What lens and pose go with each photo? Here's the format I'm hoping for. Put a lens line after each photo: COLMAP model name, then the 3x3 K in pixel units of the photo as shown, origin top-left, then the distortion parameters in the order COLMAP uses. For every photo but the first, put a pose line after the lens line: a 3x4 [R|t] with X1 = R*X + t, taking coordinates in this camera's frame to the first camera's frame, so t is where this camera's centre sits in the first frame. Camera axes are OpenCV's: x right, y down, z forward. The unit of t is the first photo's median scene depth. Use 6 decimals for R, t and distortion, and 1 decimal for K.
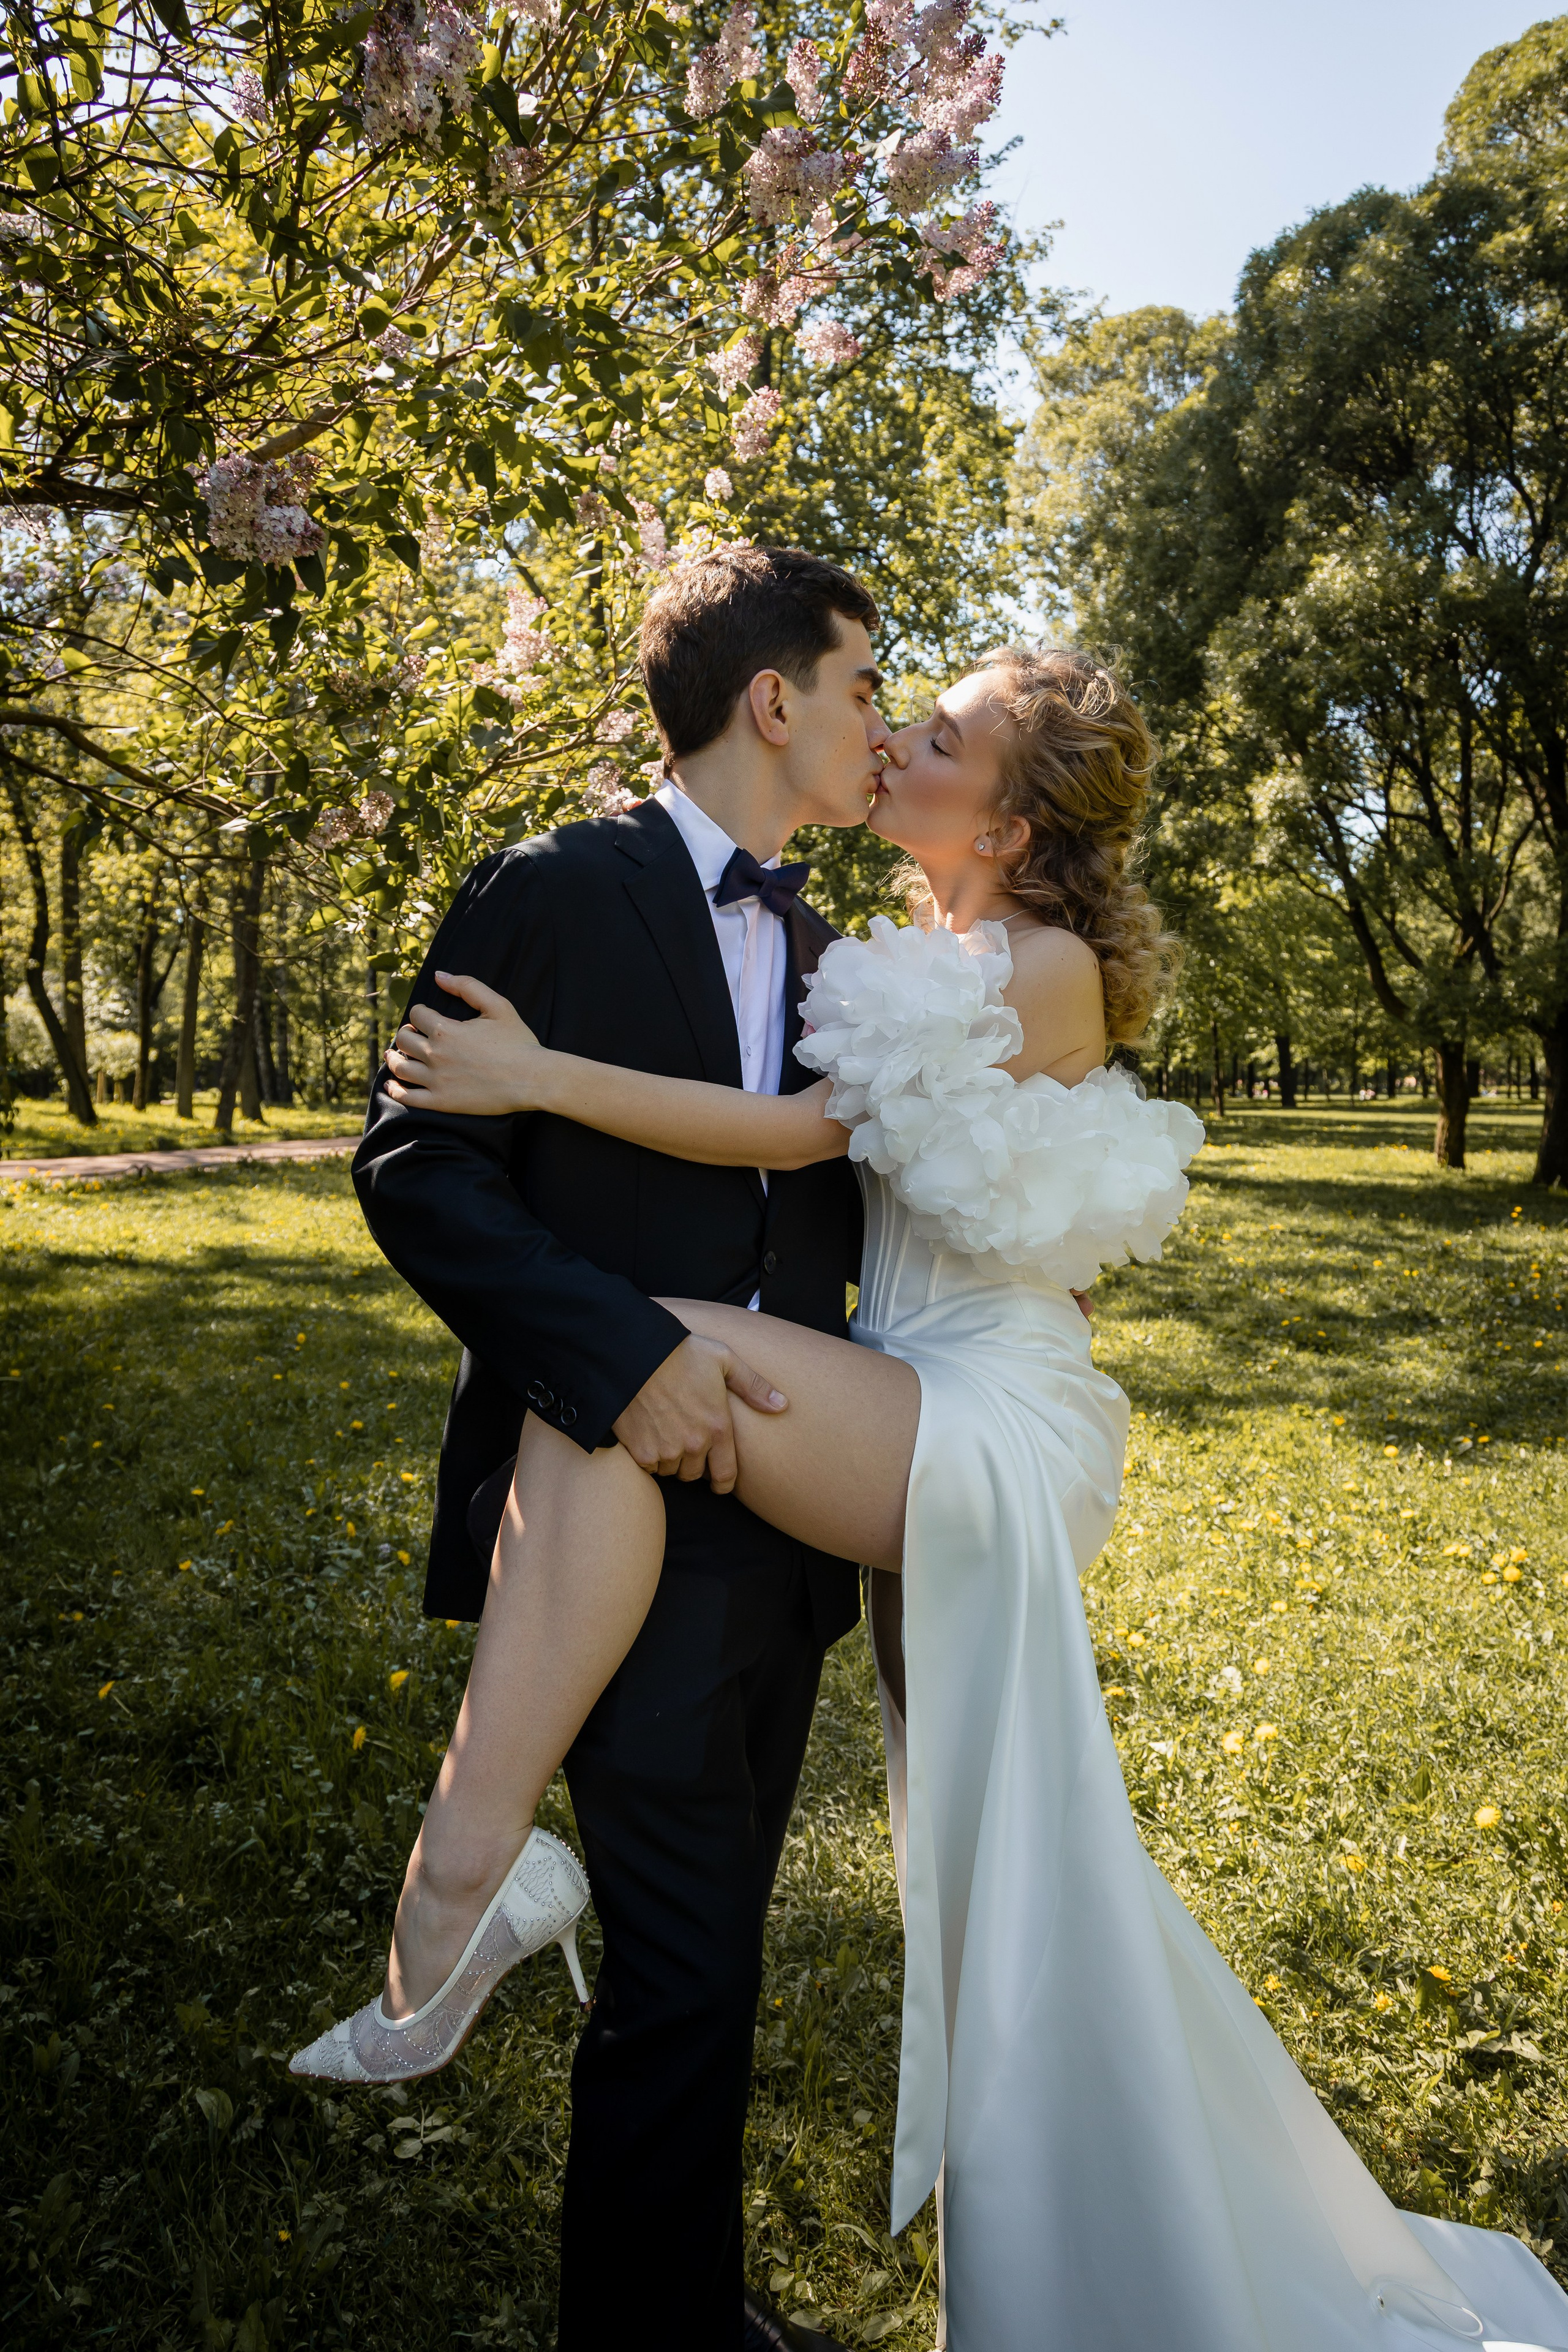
lens RADIAL K [[1544.3, 0, 732.0], [0, 1544.3, 1194.2], [0, 0, 1]] dist [0.001181, -0.001554]
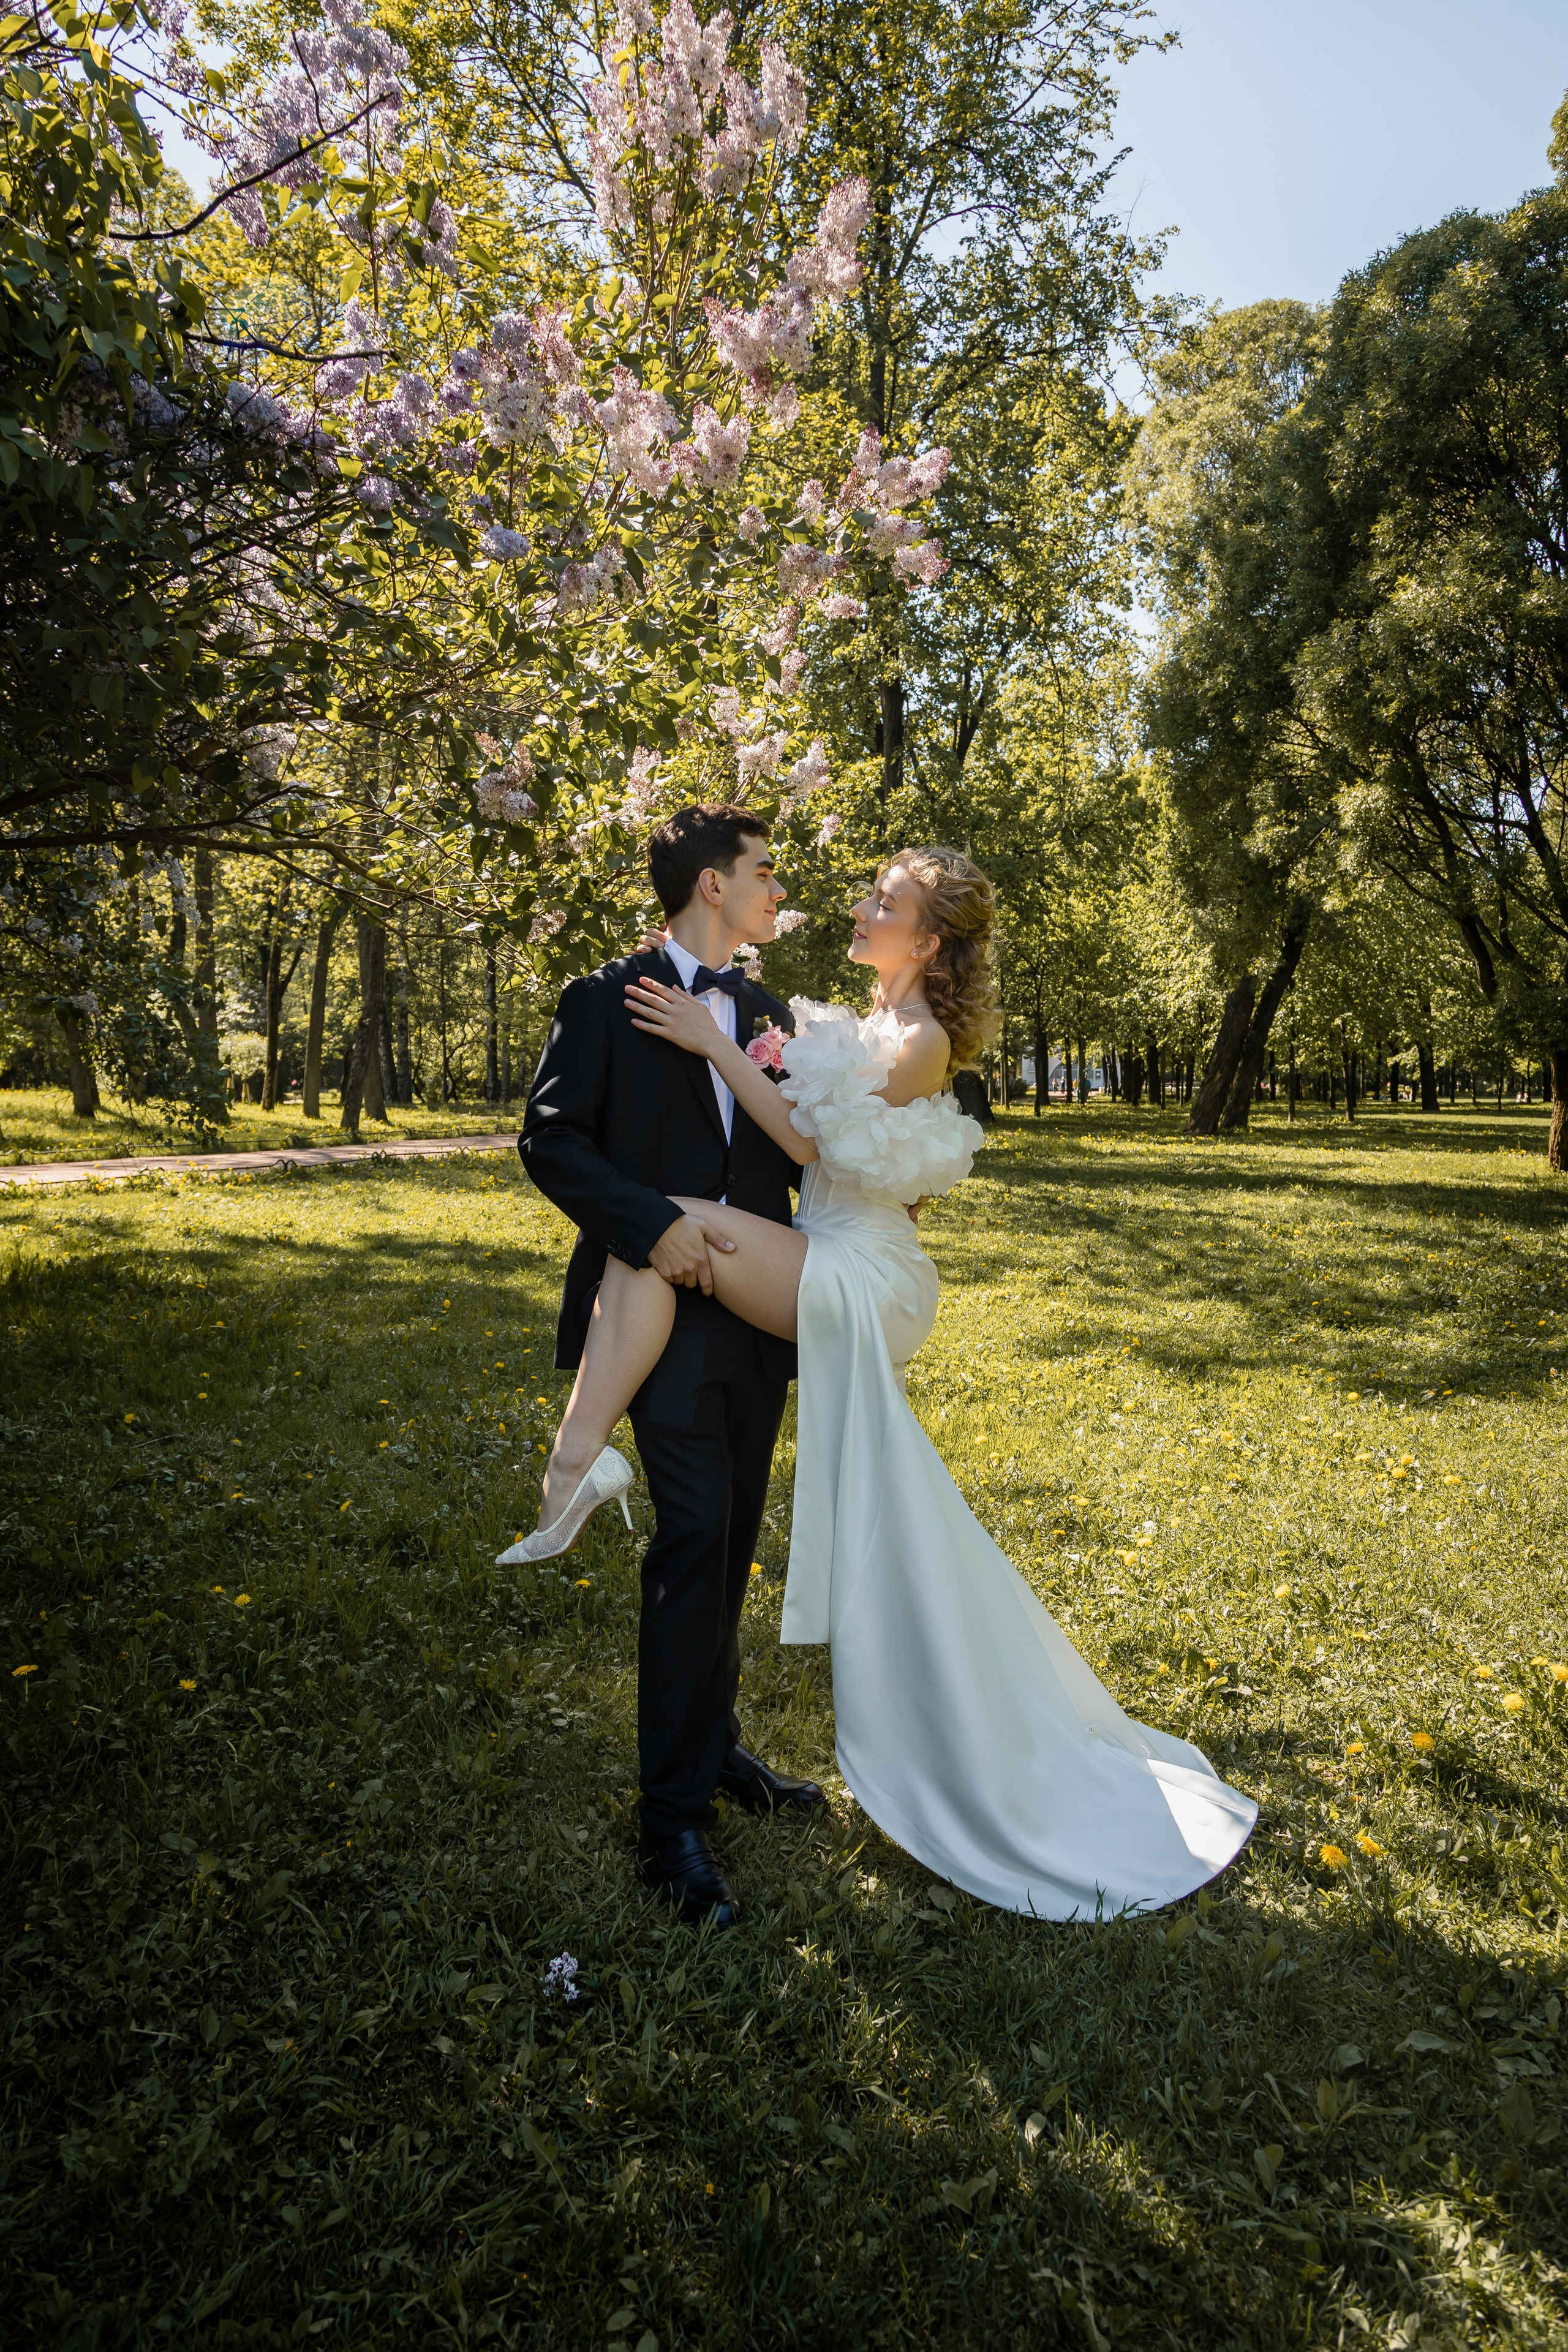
lens RADIAL K [[1577.4, 0, 750.7], [0, 1577.4, 1230.0], [0, 0, 1]] dist [0.002706, -0.000471]
pose [[0.997862, 0.008189, -0.064847, 0.045904], [-0.006882, 0.999769, 0.020359, 0.017279], [0.064999, -0.019869, 0.997688, -0.253831]]
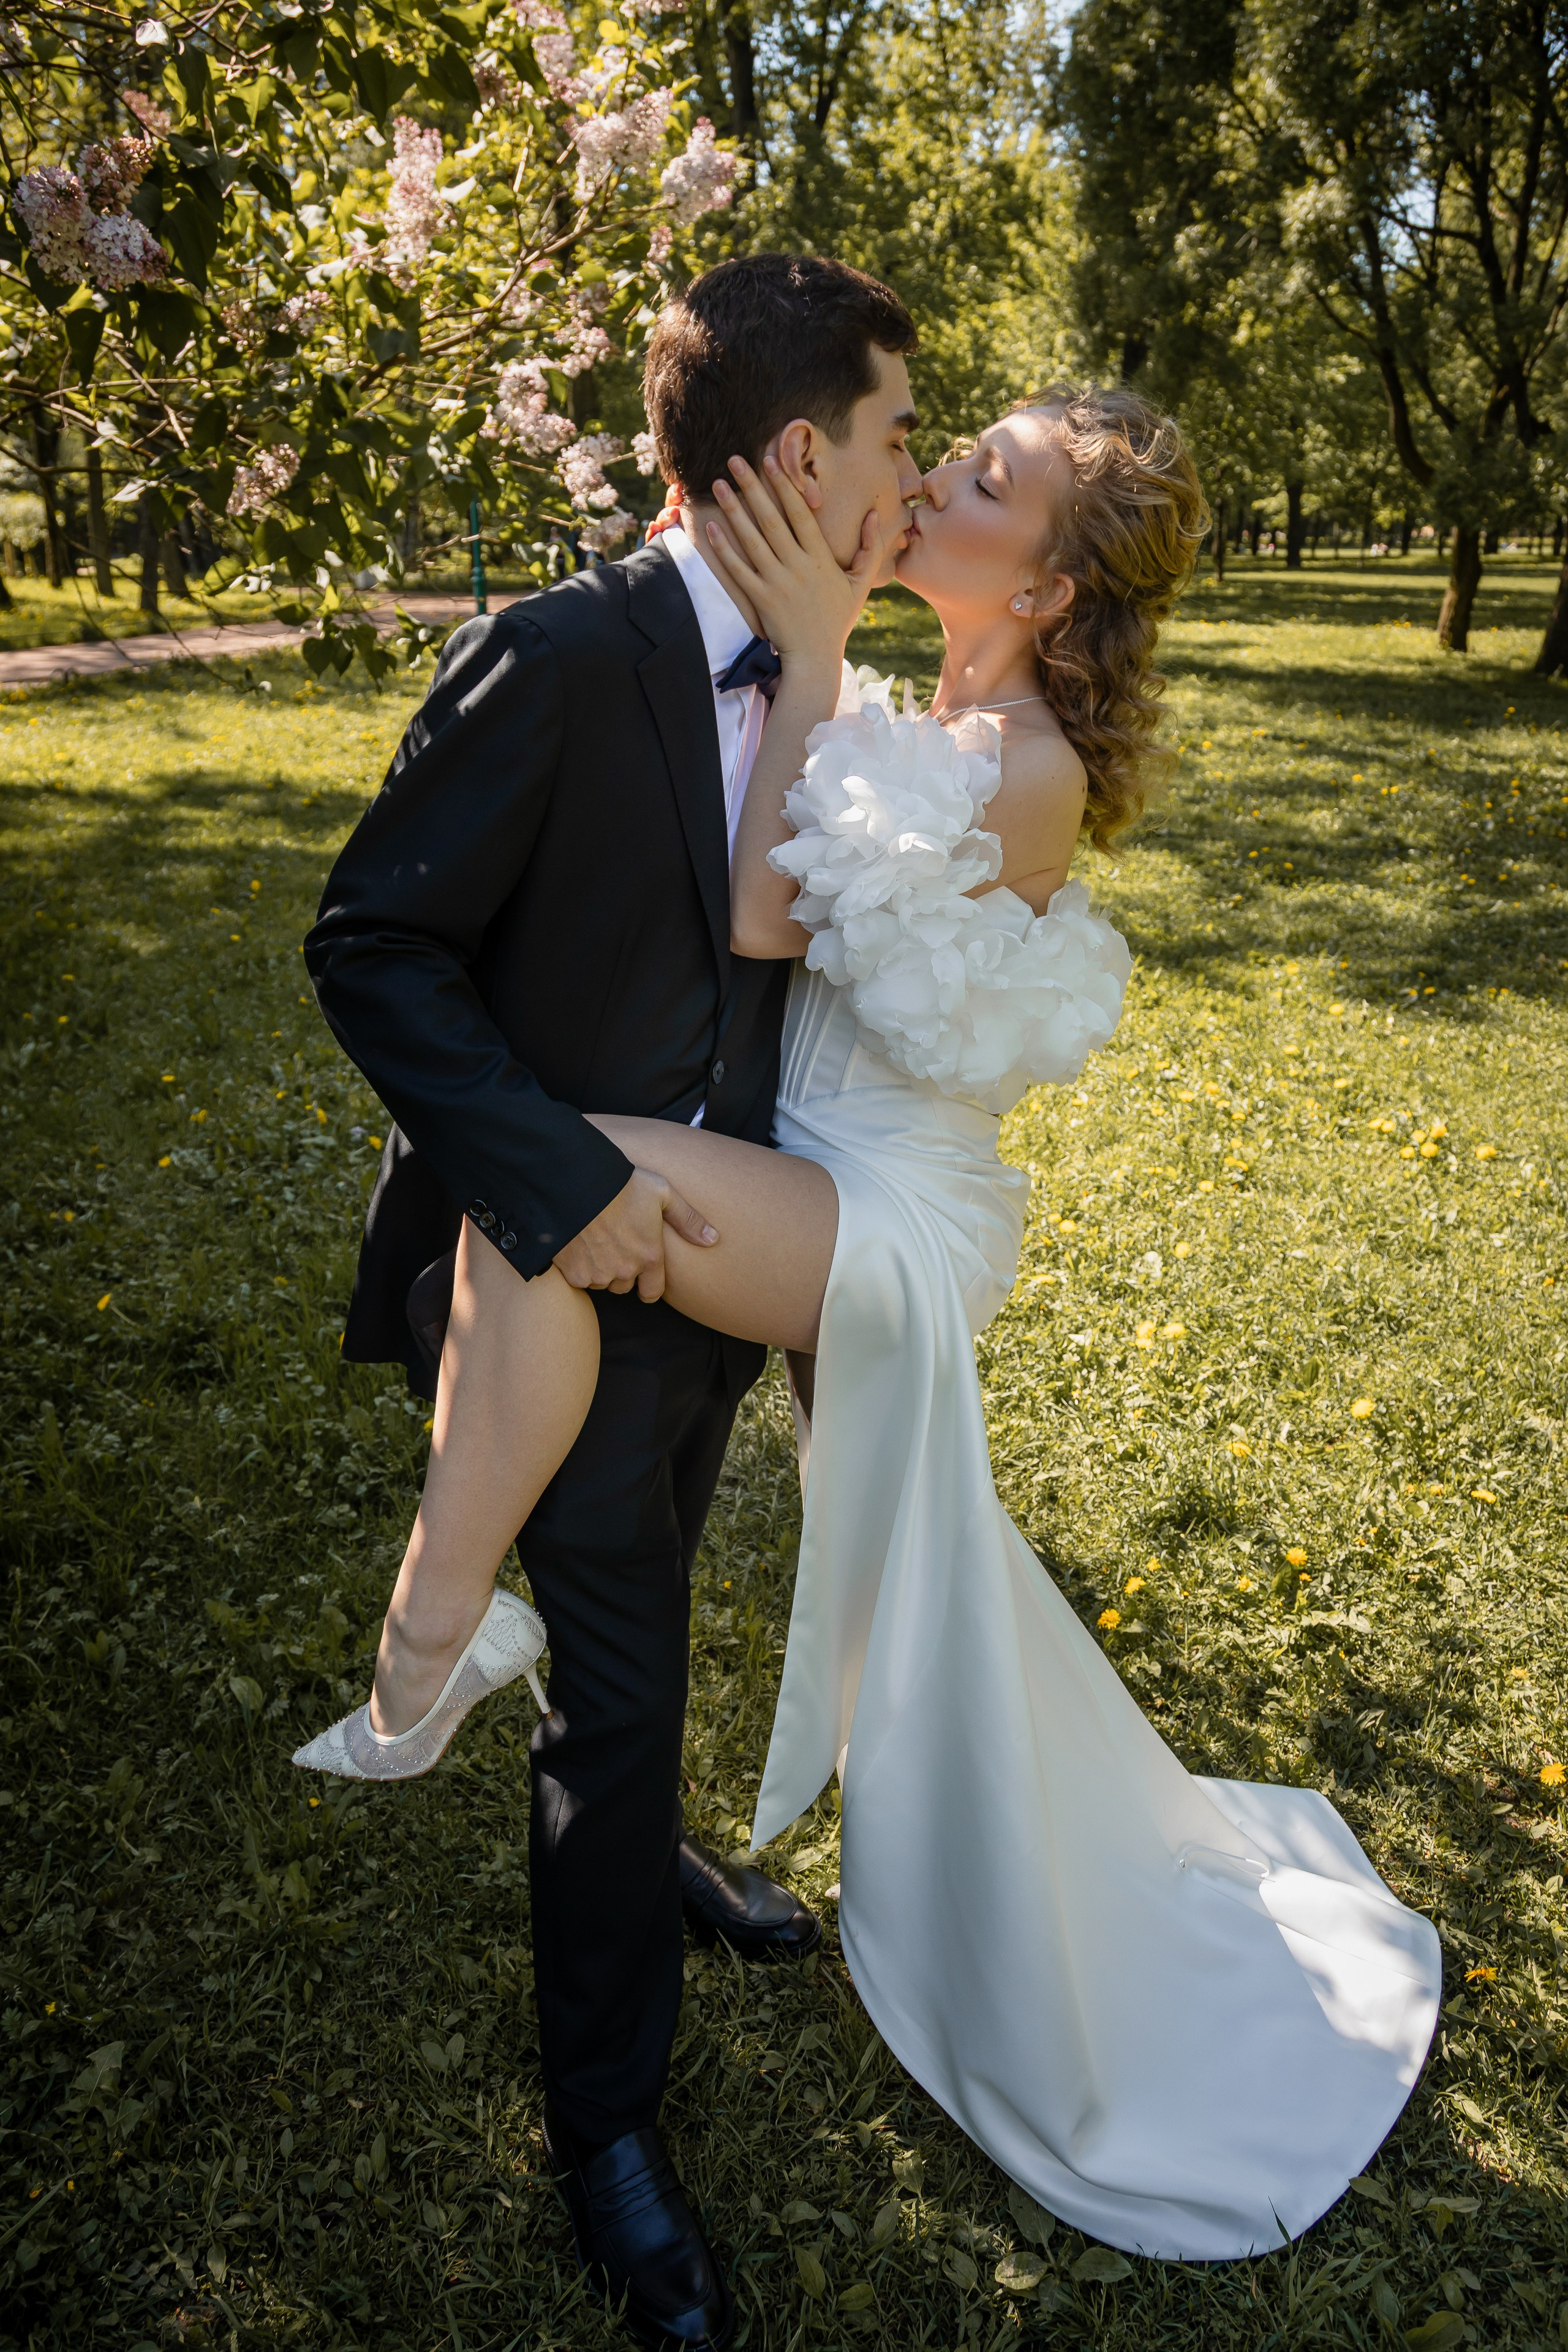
lens RADIAL K [[1544.3, 0, 732.0], [0, 1544.3, 1194.2], [0, 0, 1]] dist [0.001181, -0.001554]
pose [[0.999761, -0.014848, 0.016042, 0.008335], [0.008857, 0.946116, 0.323706, -0.055118], [-0.019984, -0.323486, 0.946022, 0.000420]]
